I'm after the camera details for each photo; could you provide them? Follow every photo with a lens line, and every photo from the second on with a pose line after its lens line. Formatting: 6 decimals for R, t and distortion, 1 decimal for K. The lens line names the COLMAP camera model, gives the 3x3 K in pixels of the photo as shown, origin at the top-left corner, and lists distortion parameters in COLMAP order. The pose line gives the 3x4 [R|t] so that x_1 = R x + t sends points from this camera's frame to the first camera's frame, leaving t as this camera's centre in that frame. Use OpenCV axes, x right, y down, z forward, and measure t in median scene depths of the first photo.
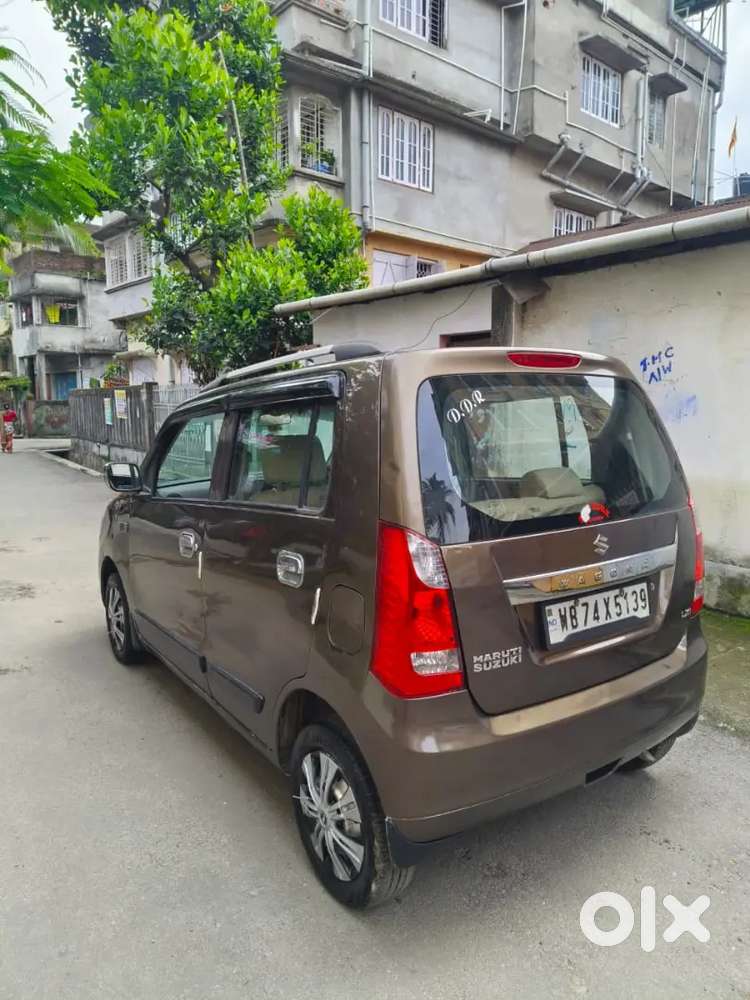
lens RADIAL K [[683.9, 0, 382.4], [0, 683.9, 490.5], [0, 0, 1]] dist [0.040143, -0.043373]
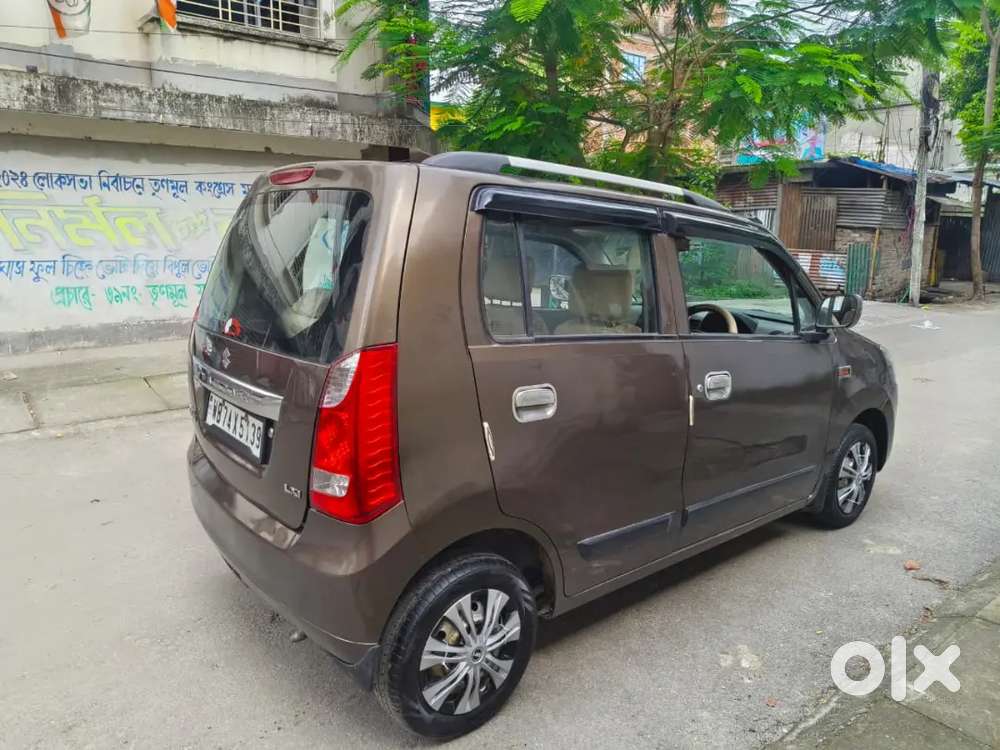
lens RADIAL K [[683.9, 0, 489.2], [0, 683.9, 374.0], [0, 0, 1]] dist [0.040143, -0.043373]
pose [[0.073117, 0.209339, -0.975106, 1.268675], [-0.137606, 0.970489, 0.198030, -0.146729], [0.987785, 0.119701, 0.099765, 1.196896]]
